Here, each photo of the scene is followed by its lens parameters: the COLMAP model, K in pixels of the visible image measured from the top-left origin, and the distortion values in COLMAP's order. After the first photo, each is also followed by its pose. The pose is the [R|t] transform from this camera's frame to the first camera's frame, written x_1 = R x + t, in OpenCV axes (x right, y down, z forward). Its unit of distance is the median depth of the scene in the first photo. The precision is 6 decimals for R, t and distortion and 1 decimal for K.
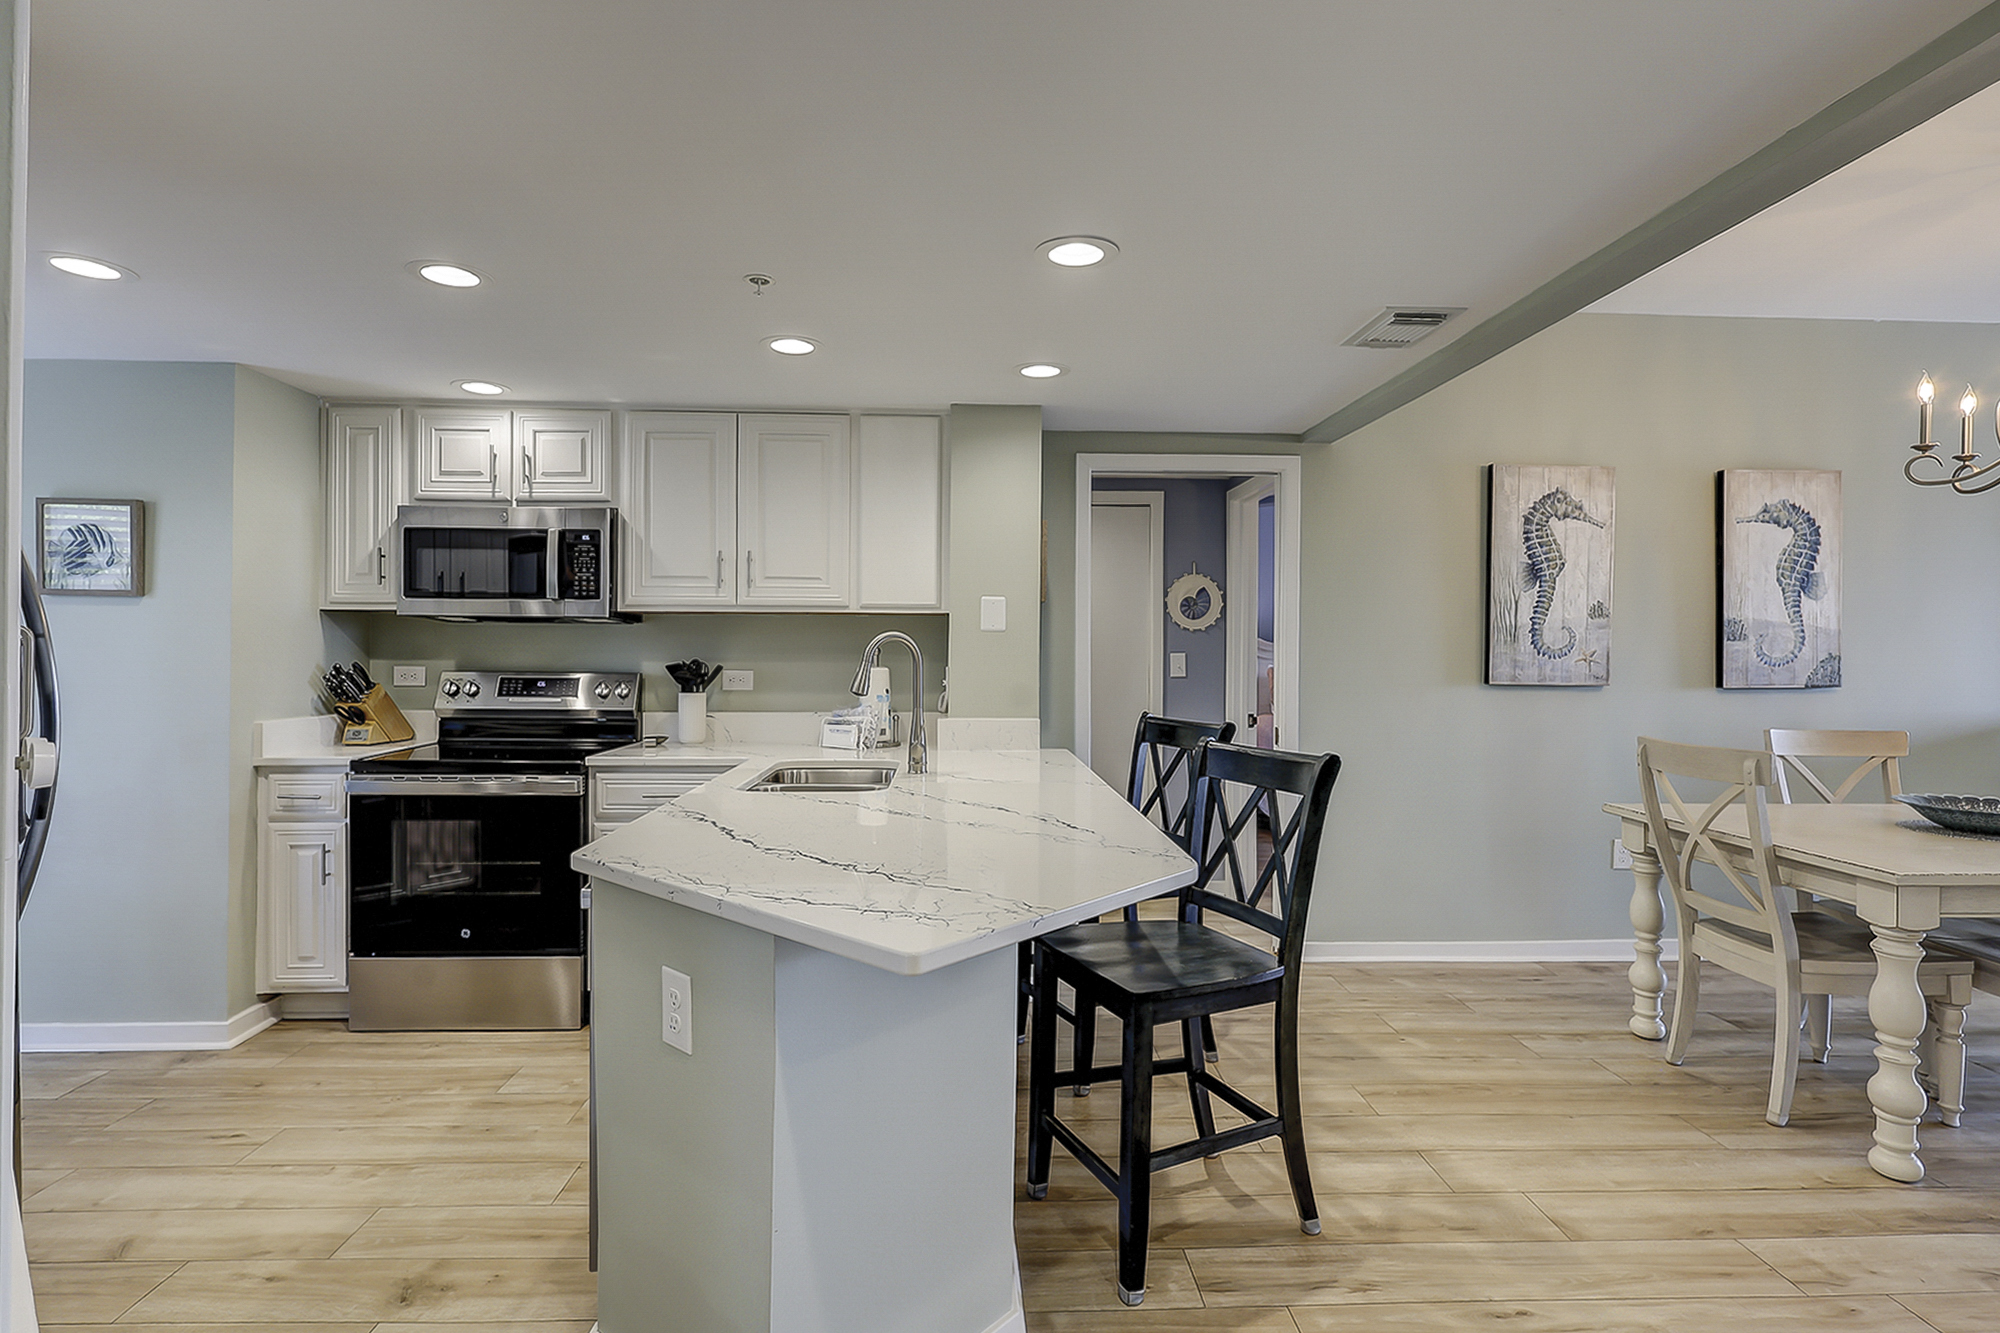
lens RADIAL K [[939.5, 0, 989.6], [0, 939.5, 641.8], [0, 0, 1]] dist [-0.001651, -0.000449]
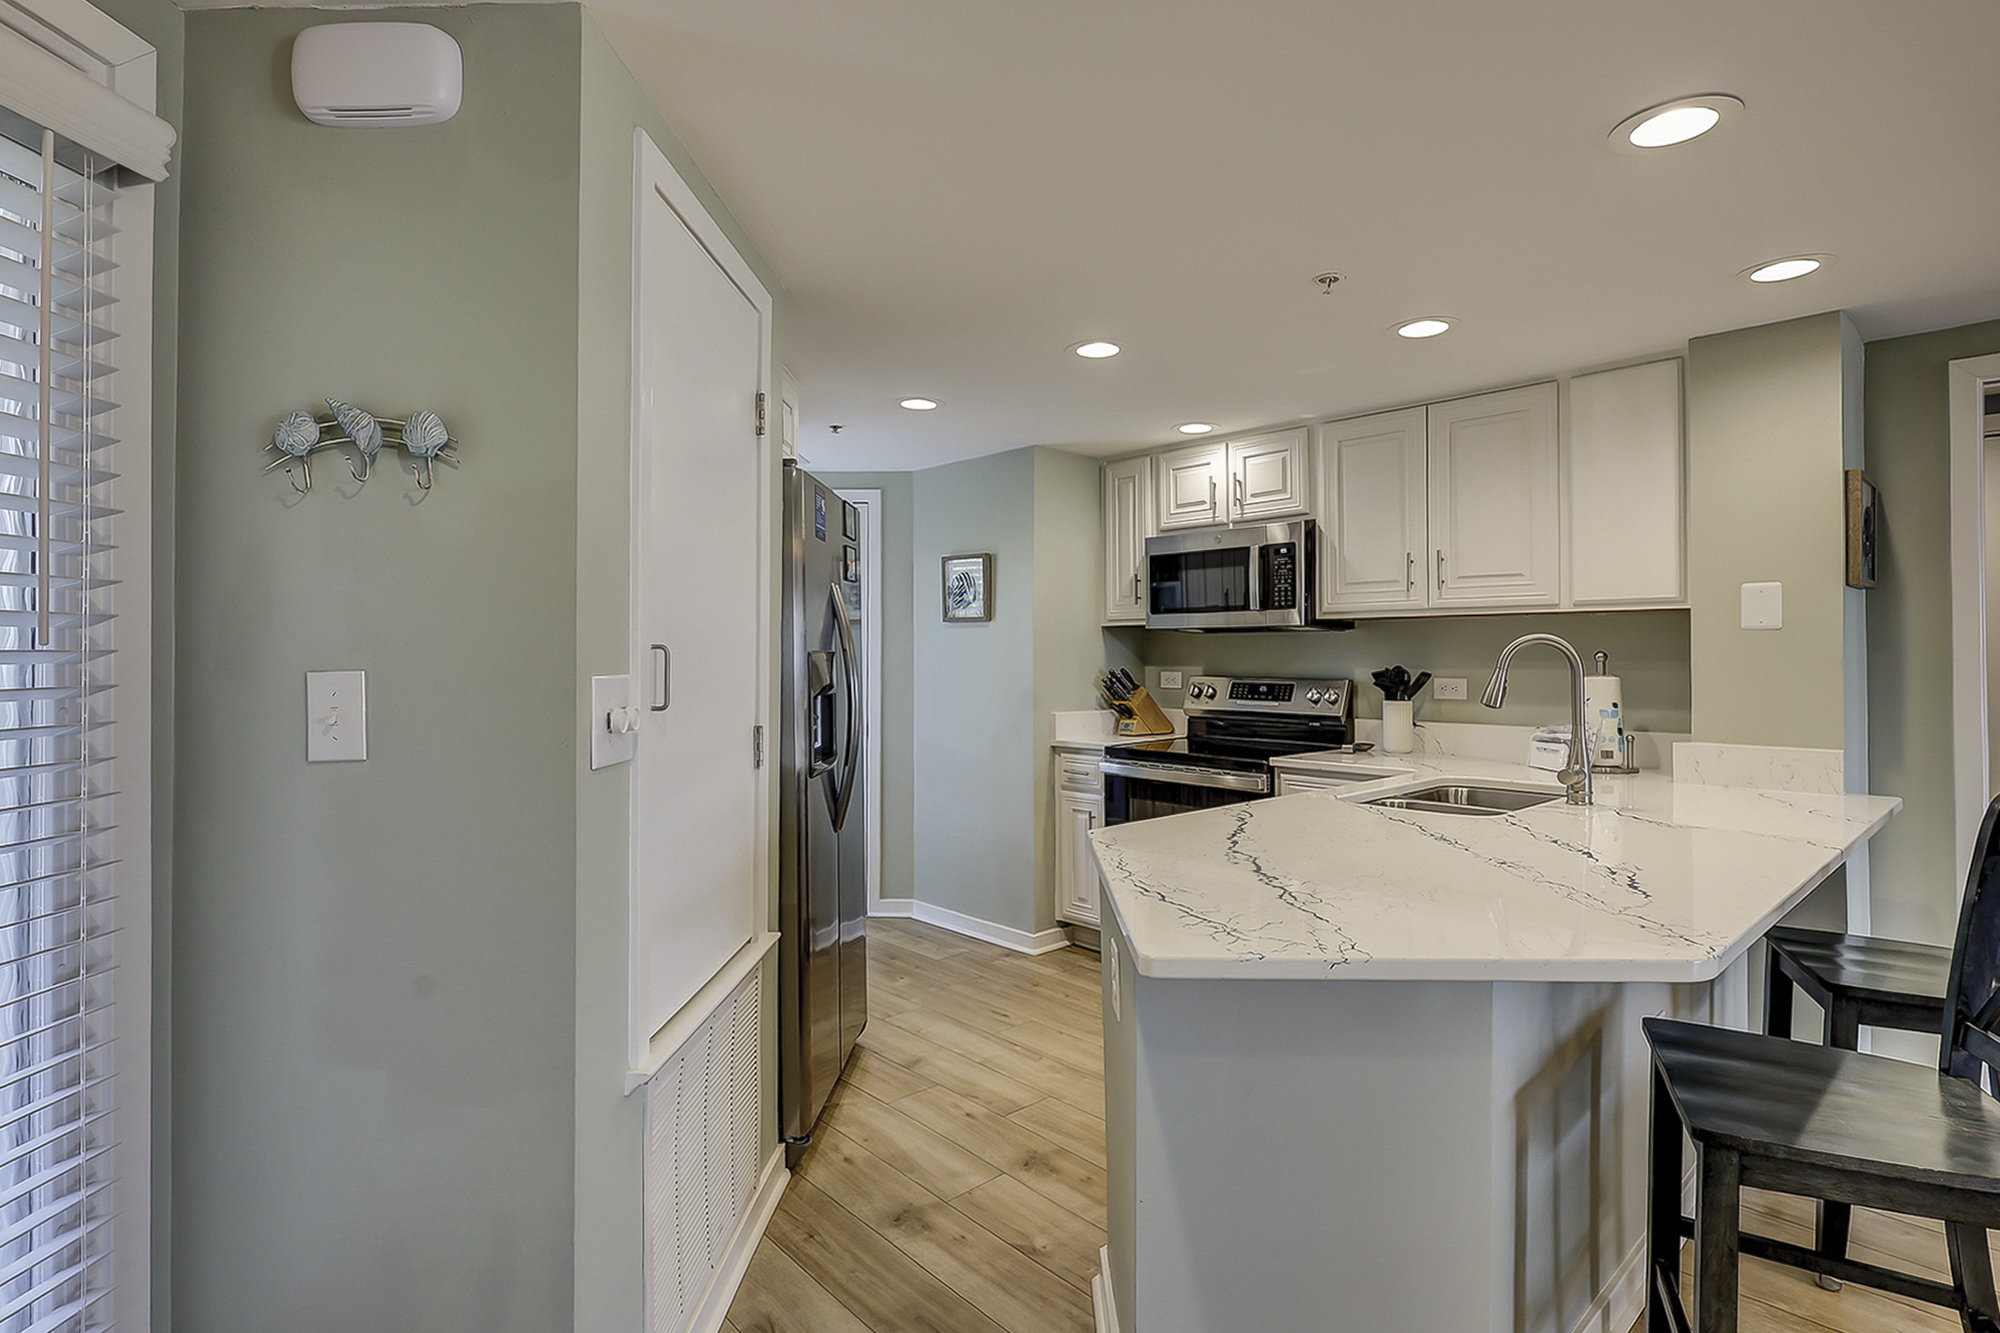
lens RADIAL K [[939.5, 0, 989.6], [0, 939.5, 641.8], [0, 0, 1]] dist [-0.001651, -0.000449]
pose [[0.673591, -0.017319, -0.738901, 0.127353], [0.012063, 0.999850, -0.012440, 0.000765], [0.739006, -0.000534, 0.673699, 0.041637]]
